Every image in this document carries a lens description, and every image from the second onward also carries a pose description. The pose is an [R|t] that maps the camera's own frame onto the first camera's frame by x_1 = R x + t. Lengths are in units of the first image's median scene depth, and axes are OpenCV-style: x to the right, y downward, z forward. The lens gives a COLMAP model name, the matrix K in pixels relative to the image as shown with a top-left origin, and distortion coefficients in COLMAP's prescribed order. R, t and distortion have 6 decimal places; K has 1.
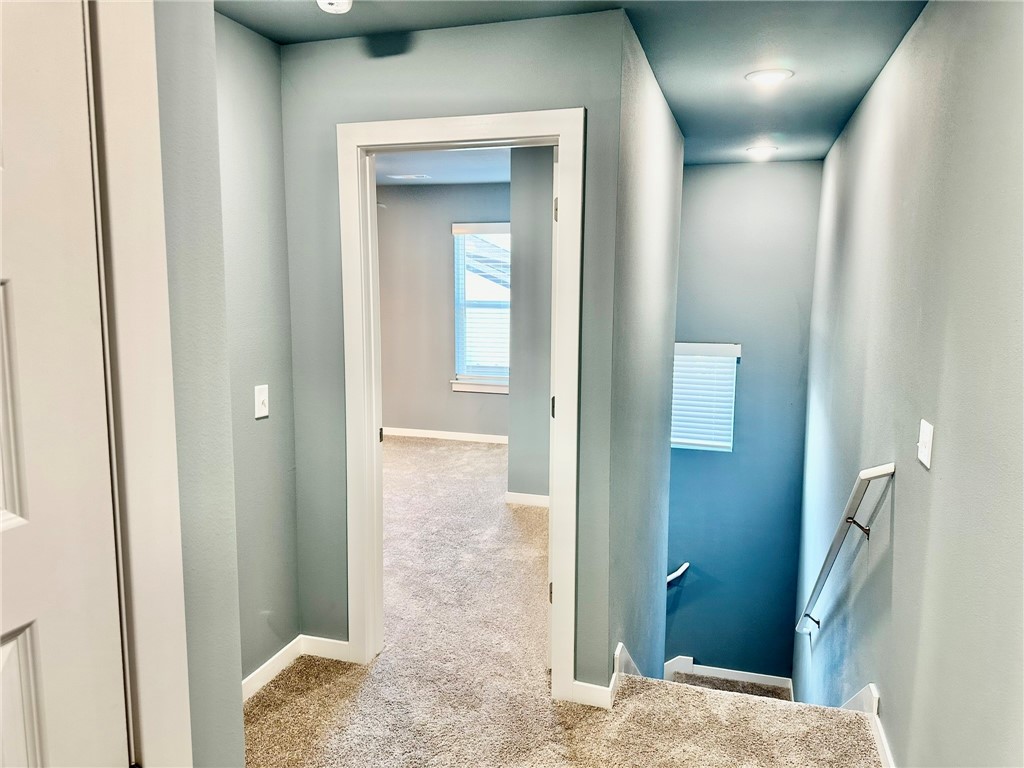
lens RADIAL K [[721.8, 0, 512.3], [0, 721.8, 384.3], [0, 0, 1]] dist [0.016993, -0.012486]
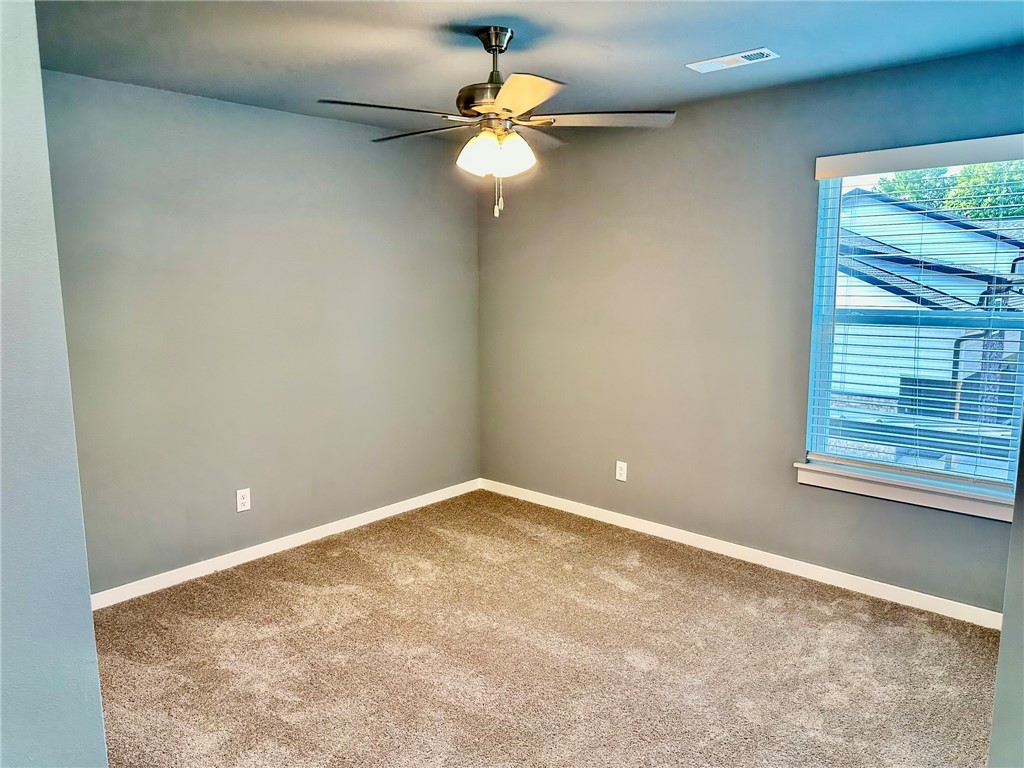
lens RADIAL K [[721.8, 0, 514.4], [0, 721.8, 383.8], [0, 0, 1]] dist [0.016993, -0.012486]
pose [[0.905657, 0.049285, -0.421136, -0.054906], [-0.050780, 0.998680, 0.007673, -0.059758], [0.420959, 0.014436, 0.906965, 0.467913]]
